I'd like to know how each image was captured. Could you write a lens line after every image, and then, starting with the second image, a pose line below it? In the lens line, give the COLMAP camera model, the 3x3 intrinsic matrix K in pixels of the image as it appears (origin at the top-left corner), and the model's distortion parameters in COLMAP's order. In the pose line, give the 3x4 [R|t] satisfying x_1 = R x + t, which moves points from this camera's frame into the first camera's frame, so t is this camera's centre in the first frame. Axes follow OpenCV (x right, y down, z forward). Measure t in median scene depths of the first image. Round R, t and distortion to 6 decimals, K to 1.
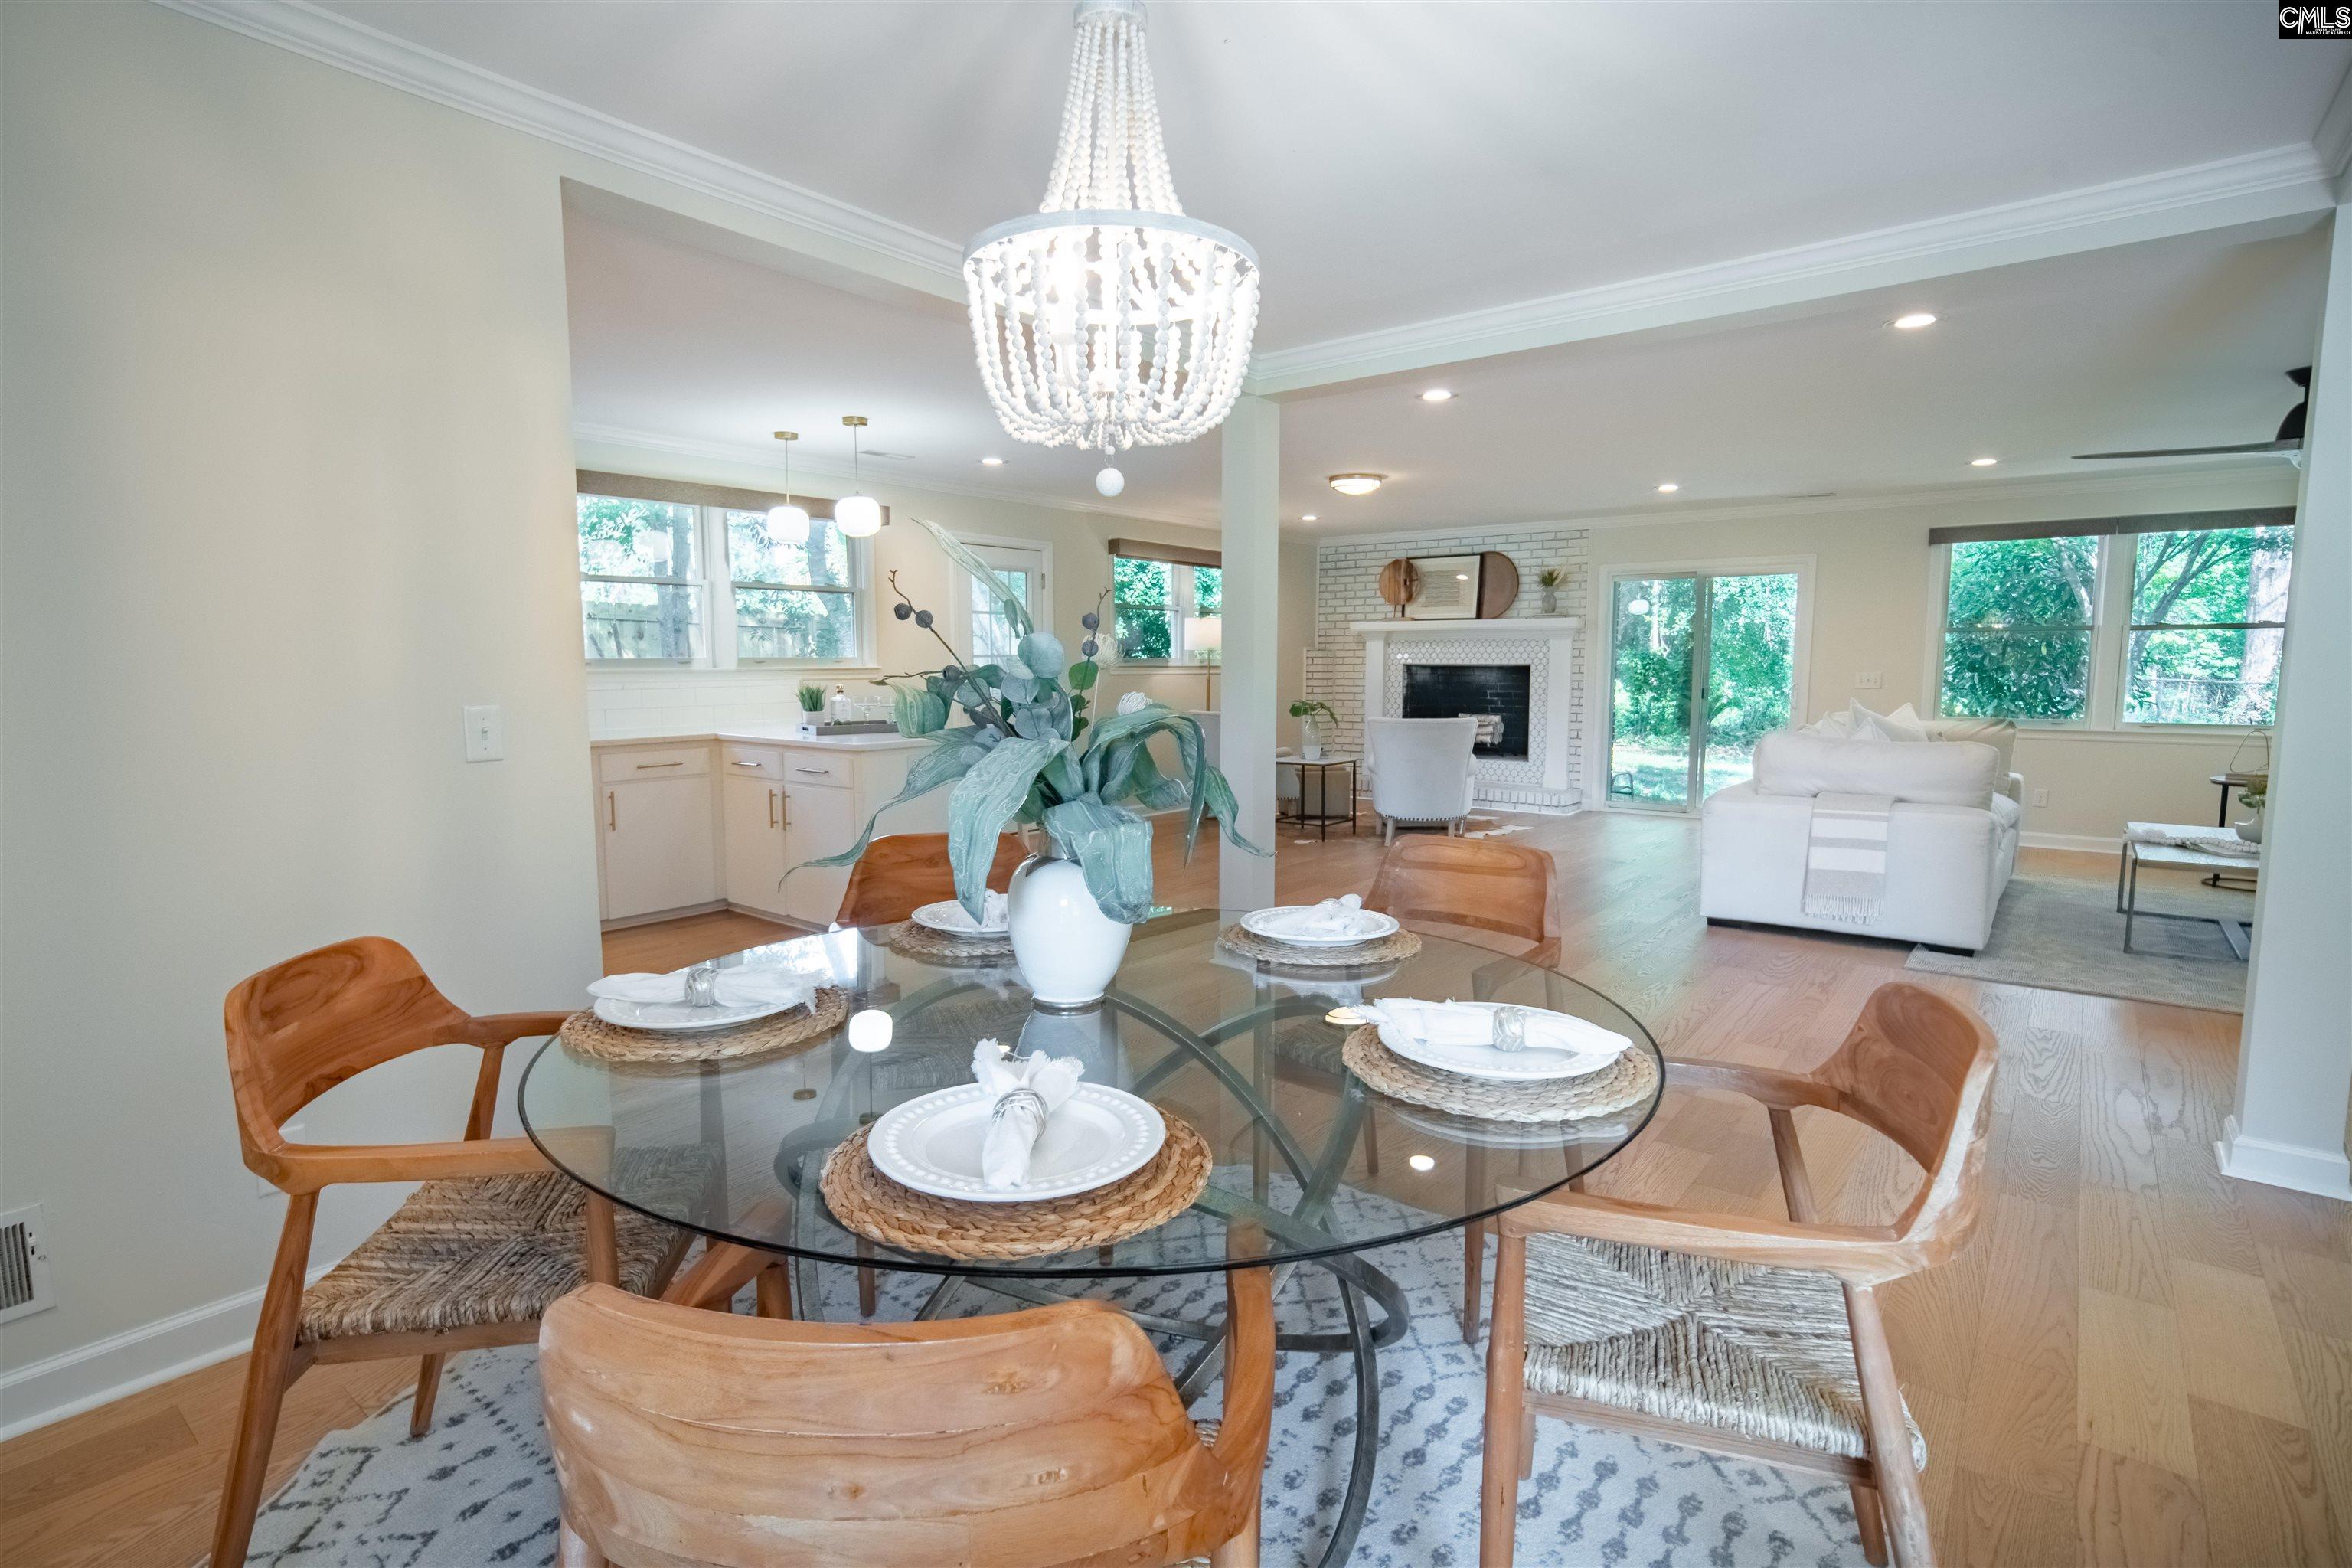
lens RADIAL K [[1177.1, 0, 1169.5], [0, 1177.1, 700.5], [0, 0, 1]] dist [-0.001452, 0.001297]
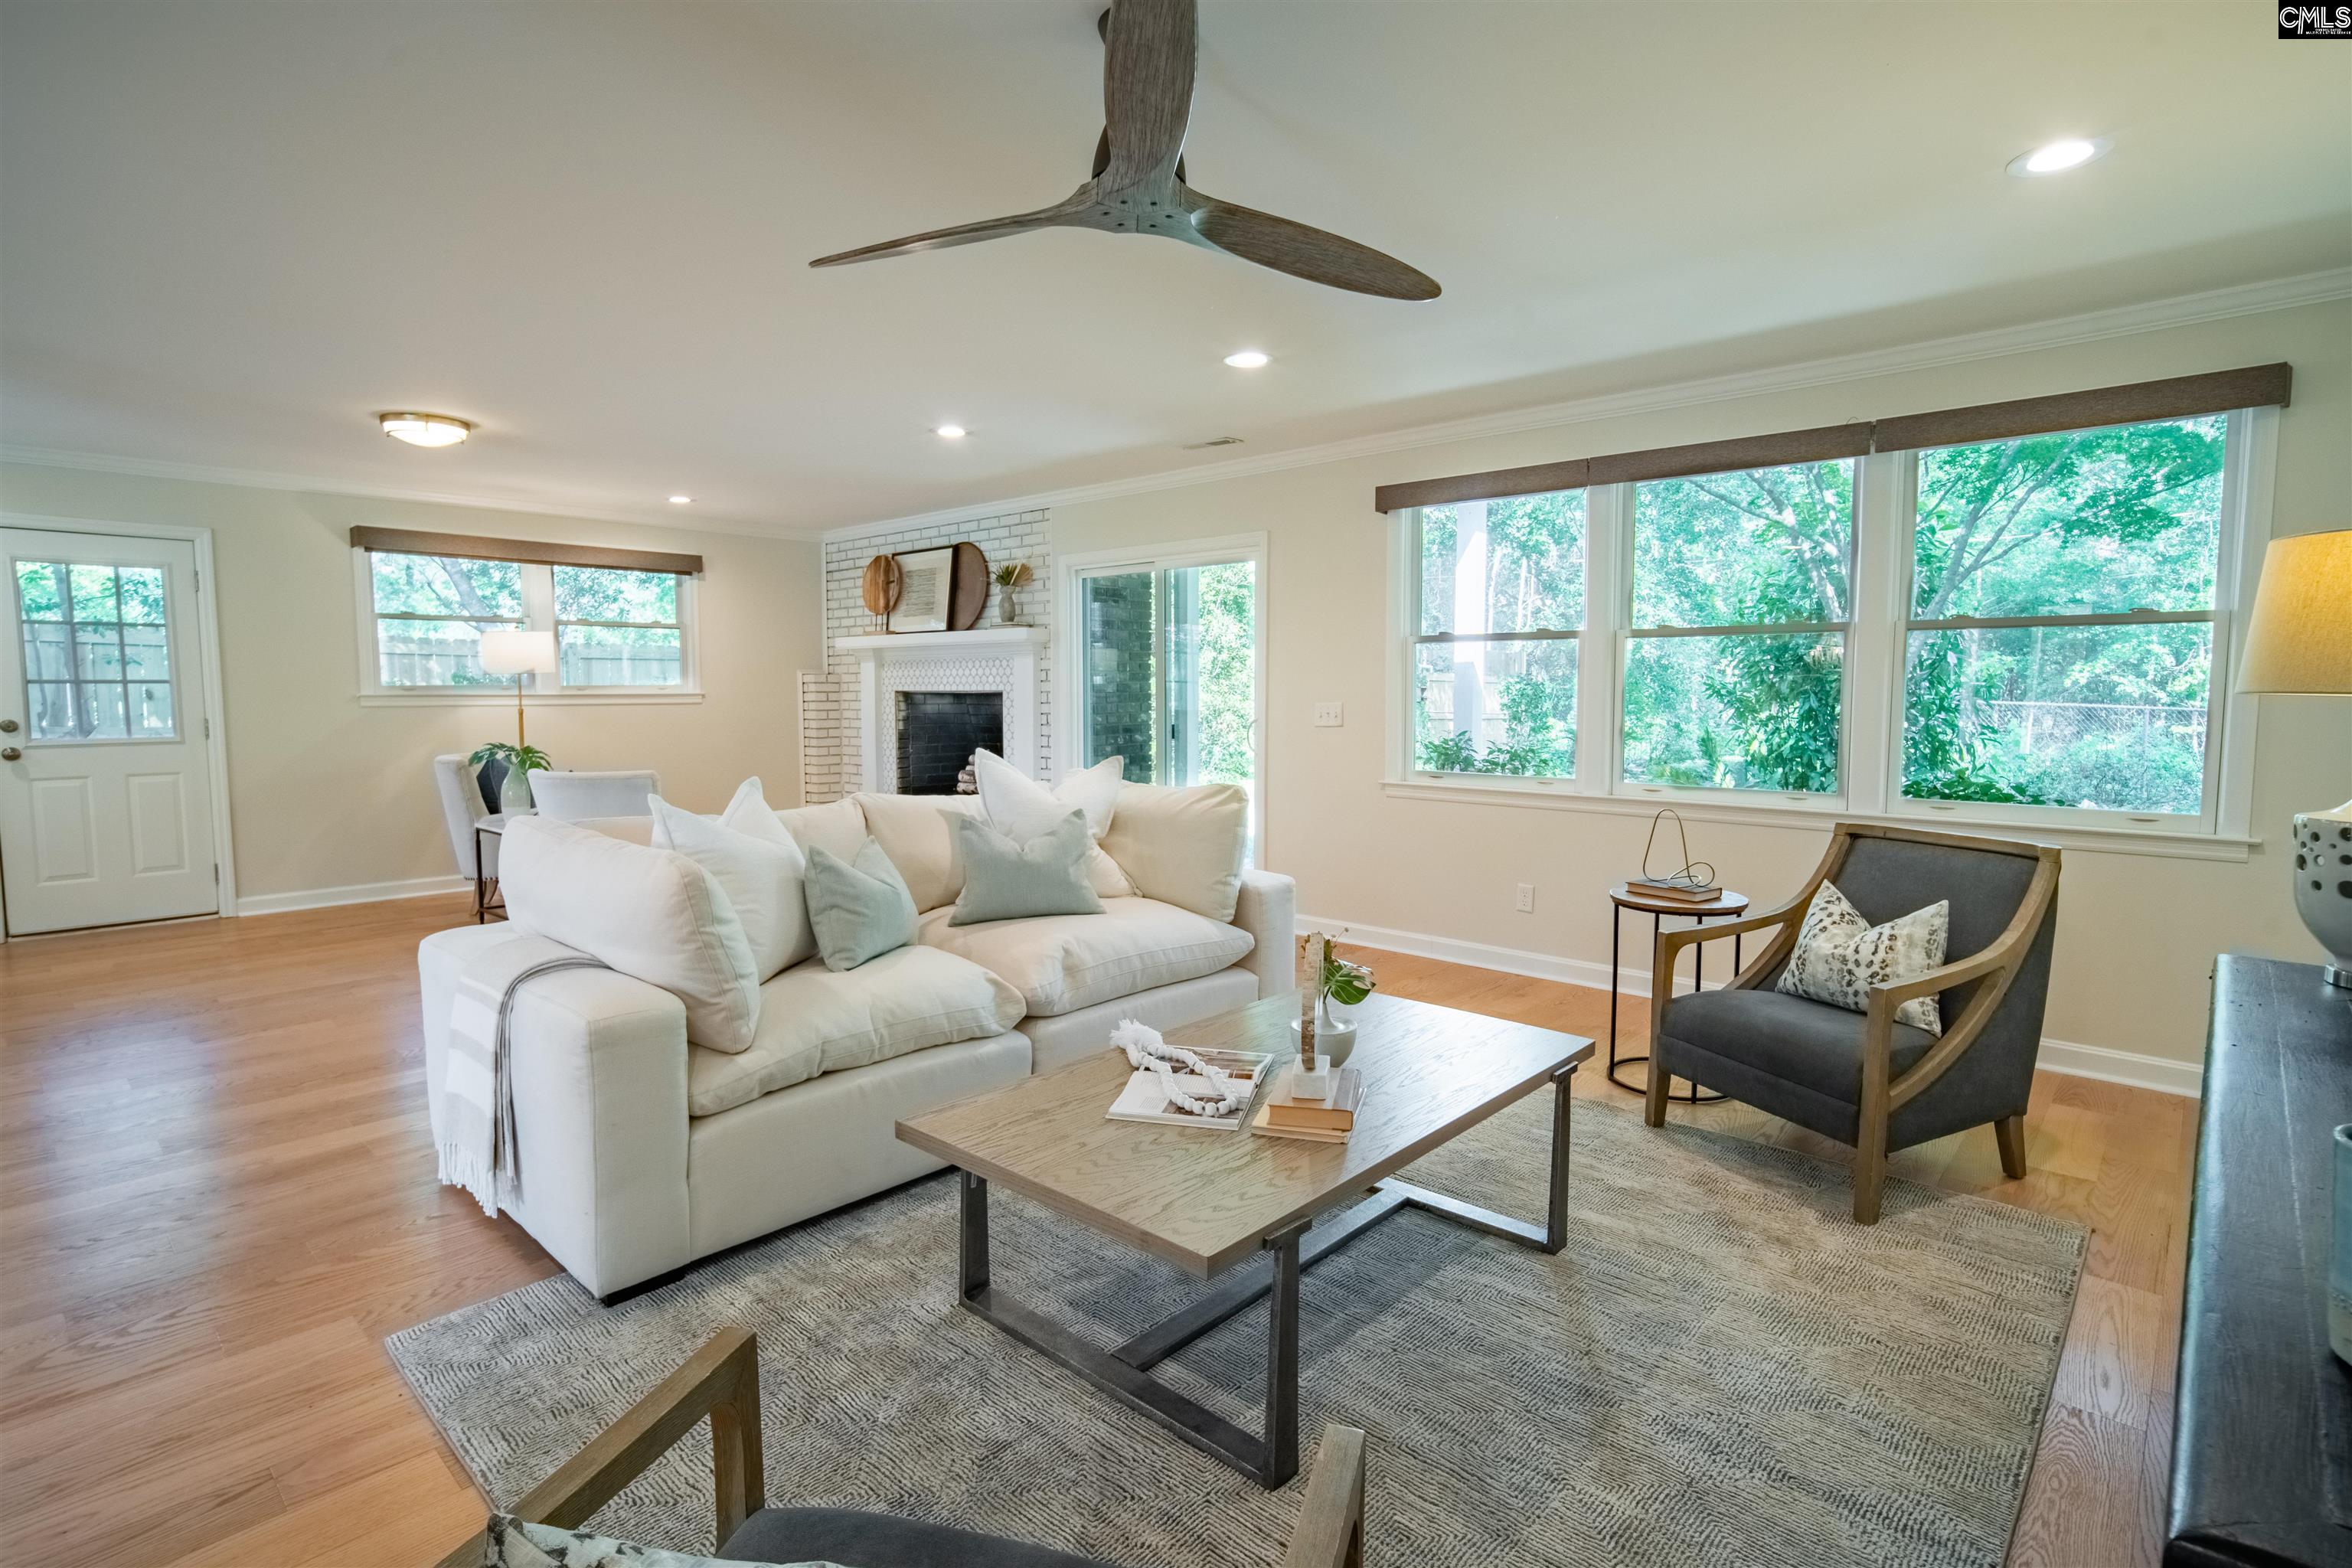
lens RADIAL K [[1177.1, 0, 1169.5], [0, 1177.1, 700.5], [0, 0, 1]] dist [-0.001452, 0.001297]
pose [[0.996040, -0.000760, -0.088905, 0.471483], [-0.001383, 0.999710, -0.024038, -0.007027], [0.088897, 0.024066, 0.995750, 0.260752]]
